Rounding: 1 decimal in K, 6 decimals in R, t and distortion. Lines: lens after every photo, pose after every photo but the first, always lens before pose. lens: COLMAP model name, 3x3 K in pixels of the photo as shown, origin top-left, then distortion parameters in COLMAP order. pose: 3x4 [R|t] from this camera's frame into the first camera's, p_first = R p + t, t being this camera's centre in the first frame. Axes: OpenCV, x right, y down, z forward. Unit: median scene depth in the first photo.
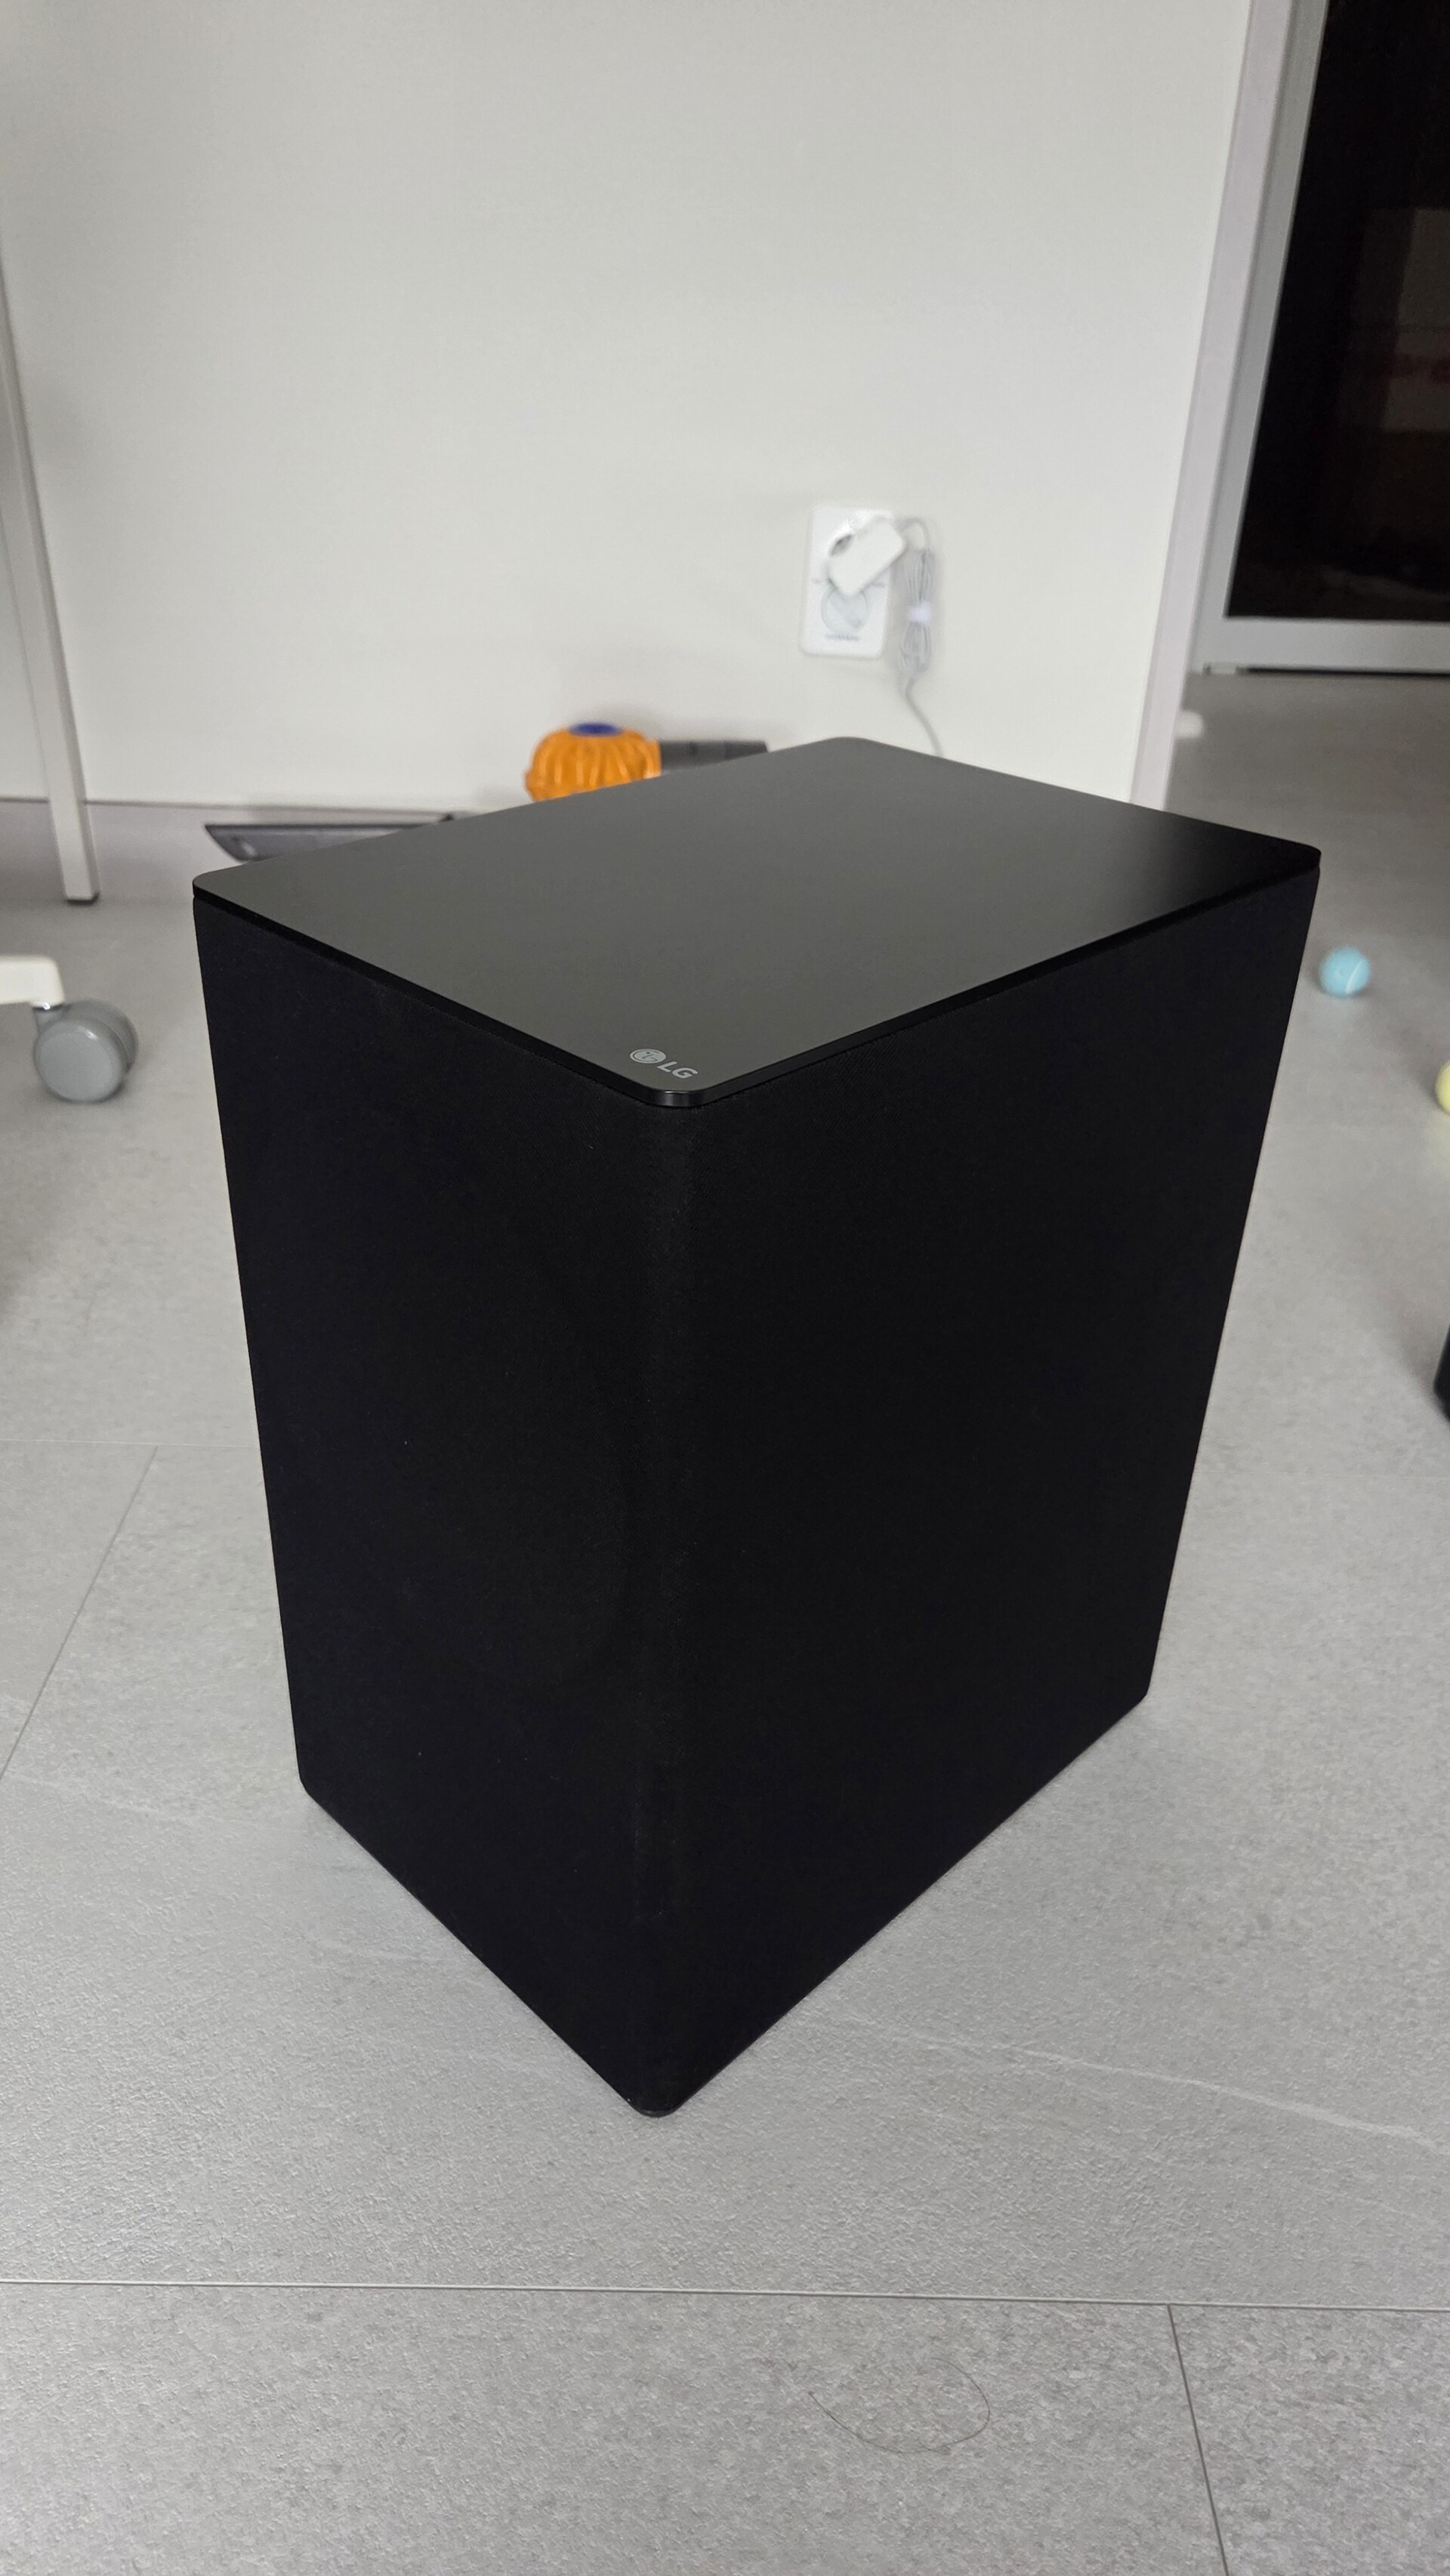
lens RADIAL K [[1768.0, 0, 719.2], [0, 1768.0, 1286.6], [0, 0, 1]] dist [0.031466, -0.037196]
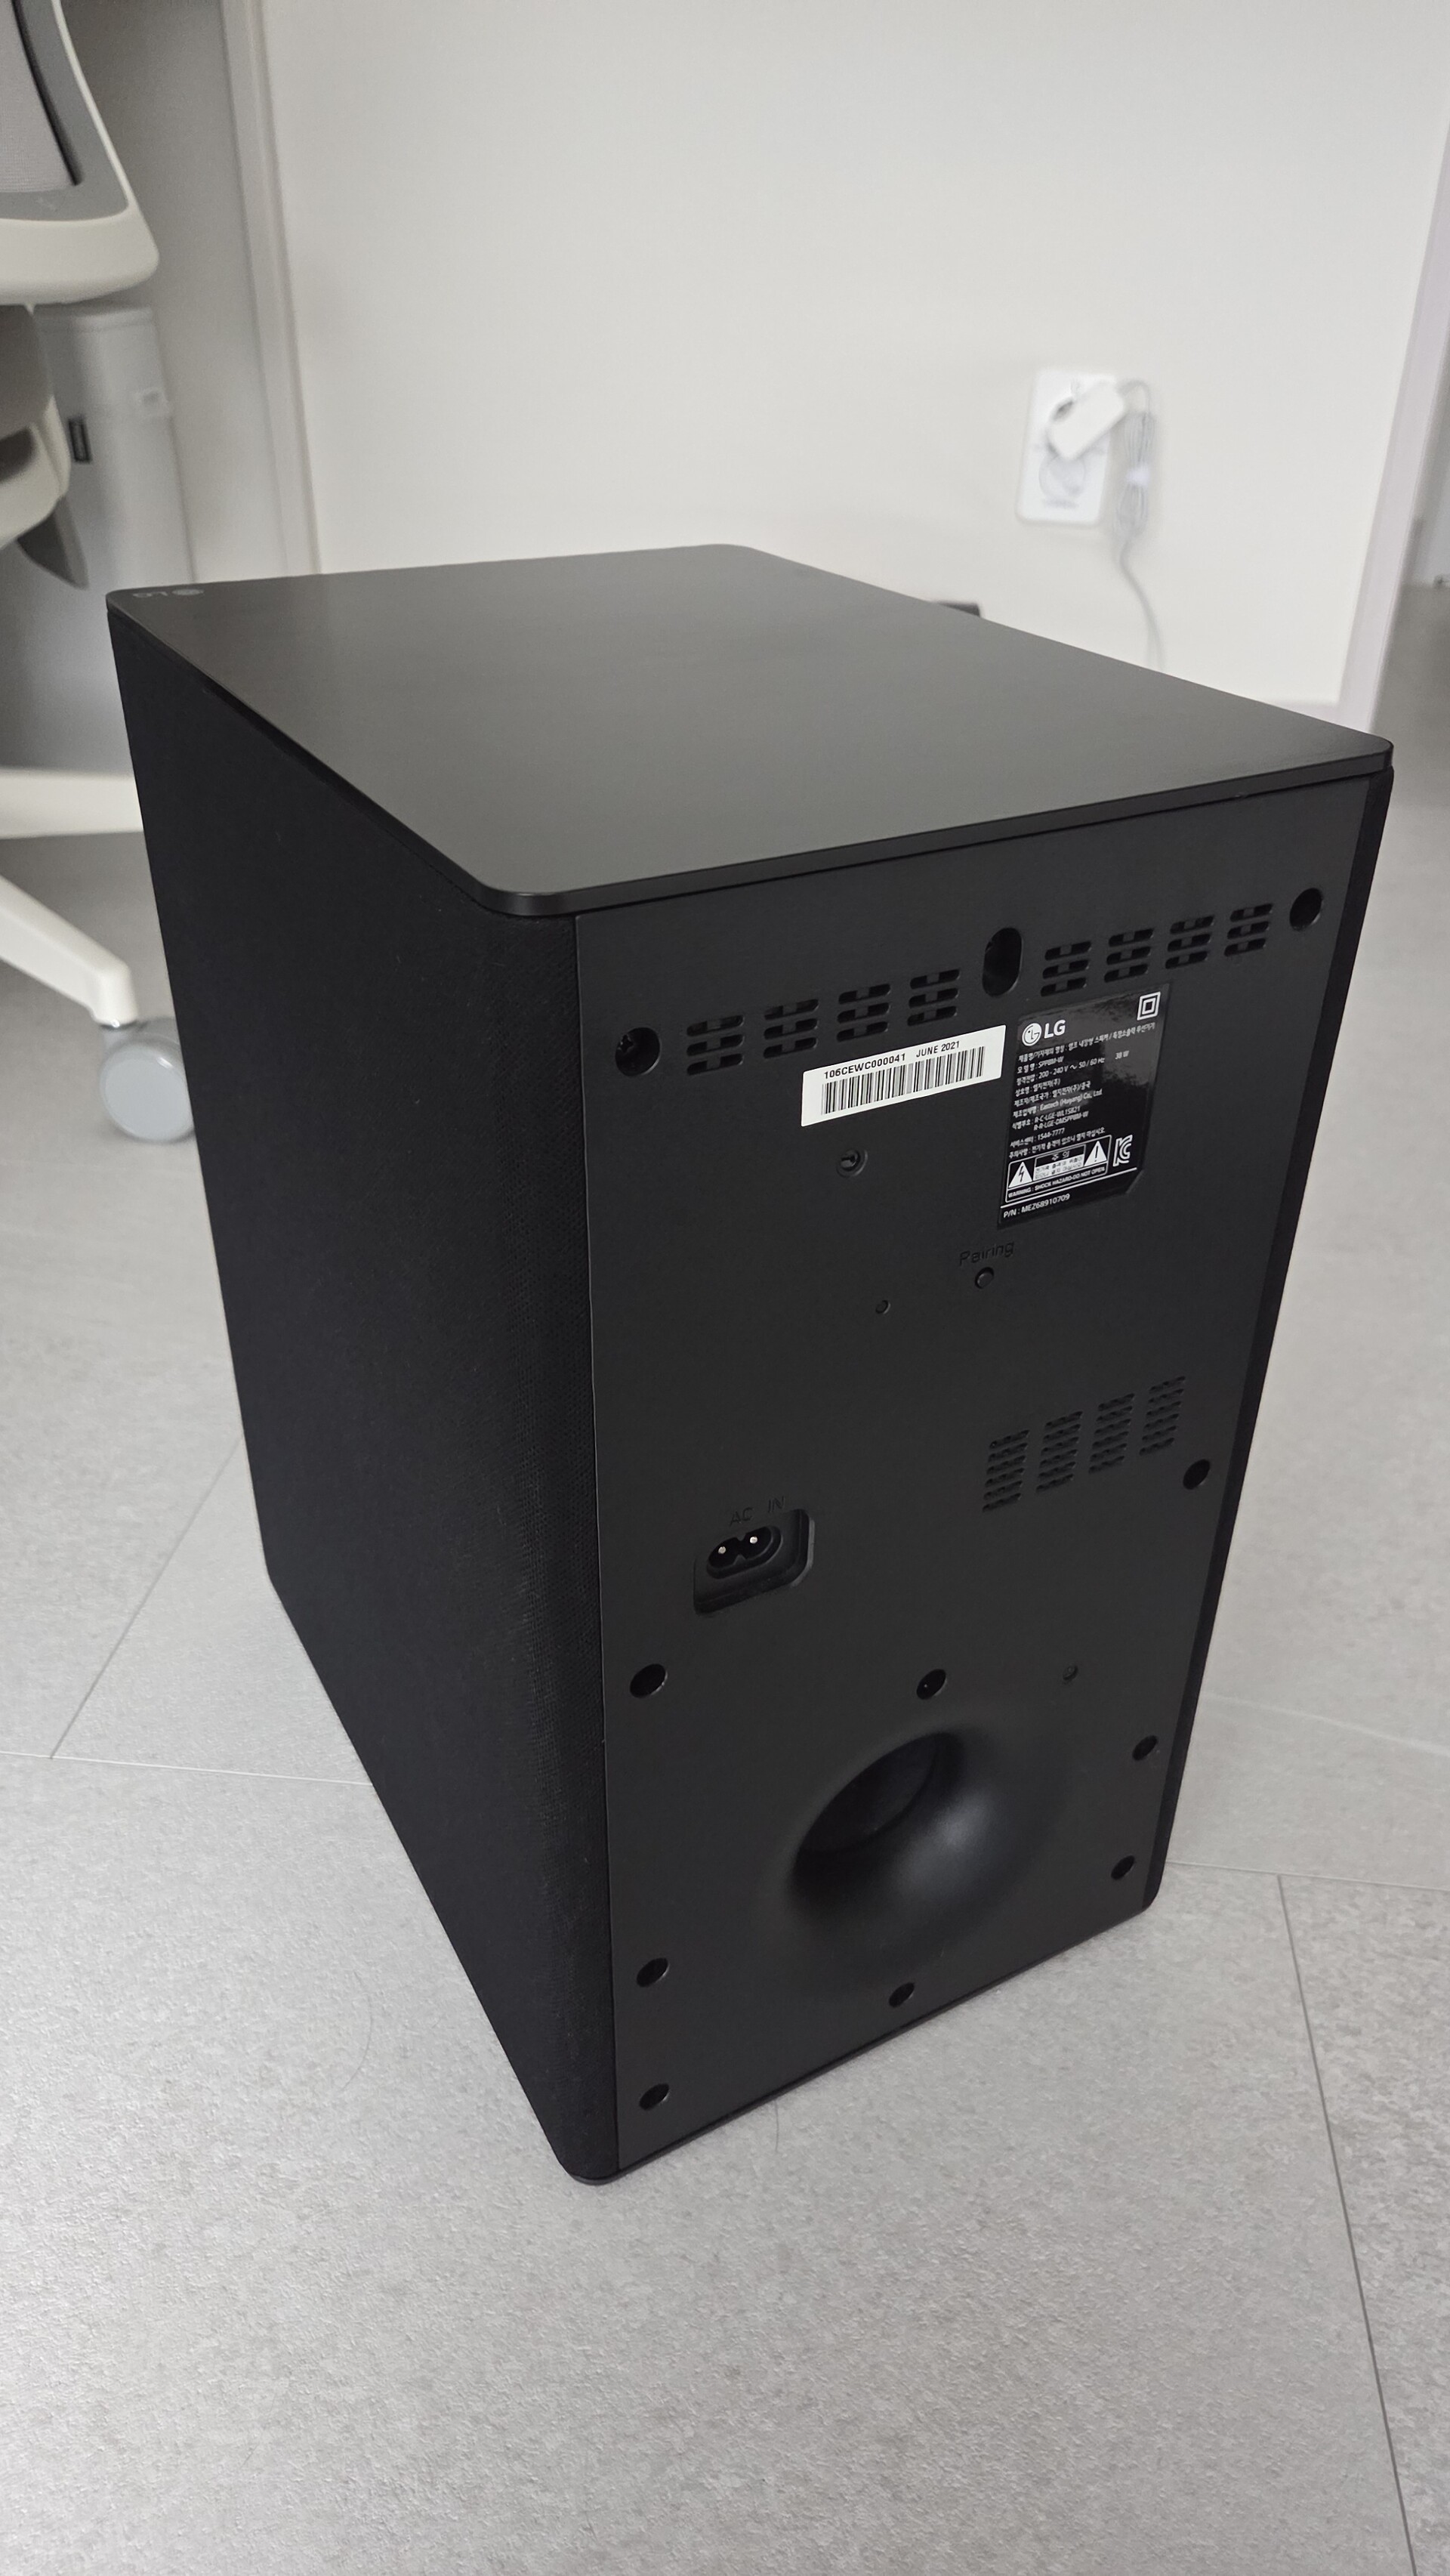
lens RADIAL K [[1768.0, 0, 732.8], [0, 1768.0, 1297.3], [0, 0, 1]] dist [0.031466, -0.037196]
pose [[0.994030, 0.042362, -0.100552, 0.014032], [-0.040286, 0.998933, 0.022584, 0.208039], [0.101402, -0.018398, 0.994675, -0.113156]]
